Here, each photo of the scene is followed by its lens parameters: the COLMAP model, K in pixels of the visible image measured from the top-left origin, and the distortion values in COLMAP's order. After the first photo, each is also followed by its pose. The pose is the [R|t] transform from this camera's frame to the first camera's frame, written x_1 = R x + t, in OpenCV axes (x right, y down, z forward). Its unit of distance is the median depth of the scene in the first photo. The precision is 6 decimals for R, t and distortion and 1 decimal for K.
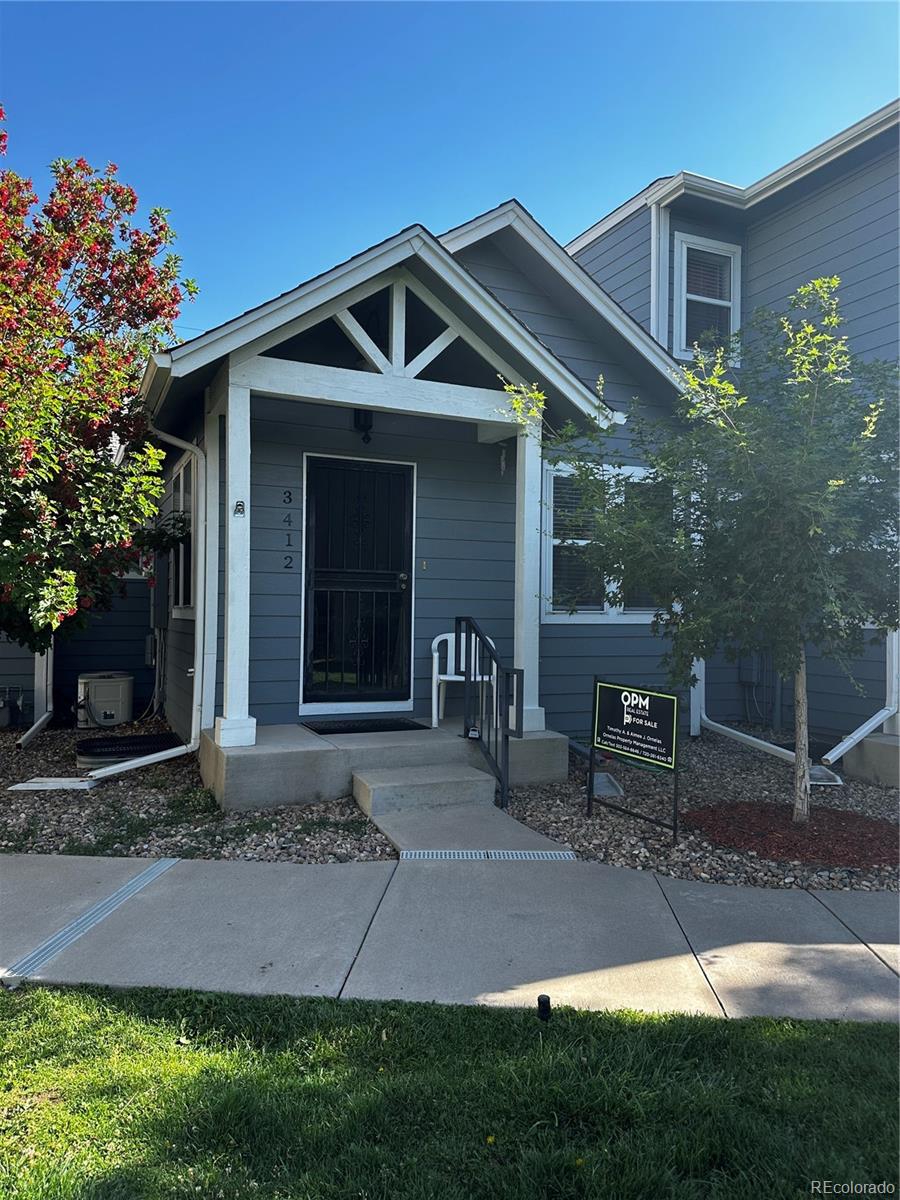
lens RADIAL K [[821.7, 0, 445.9], [0, 821.7, 604.2], [0, 0, 1]] dist [0.030783, -0.008369]
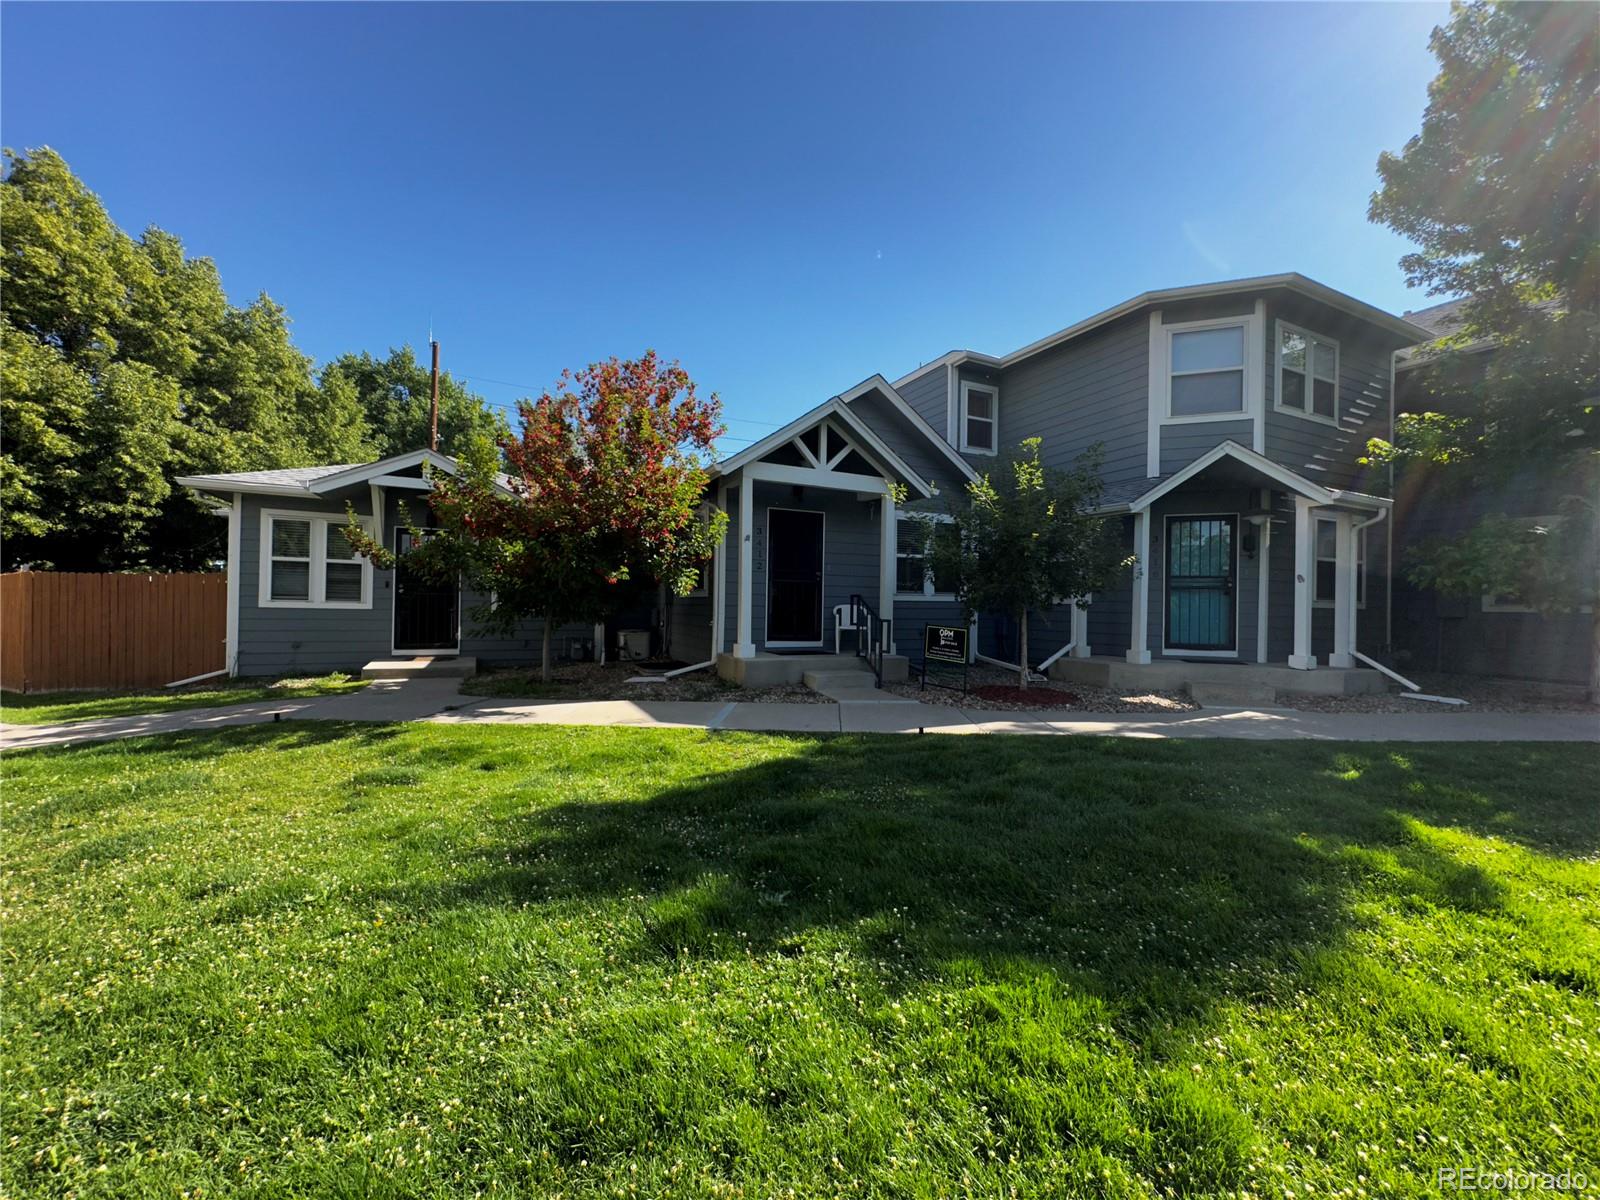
lens RADIAL K [[635.6, 0, 798.3], [0, 635.6, 604.6], [0, 0, 1]] dist [-0.000405, -0.000229]
pose [[0.999337, 0.003232, 0.036274, -0.166884], [-0.003564, 0.999952, 0.009090, 0.025742], [-0.036243, -0.009214, 0.999301, -0.486922]]
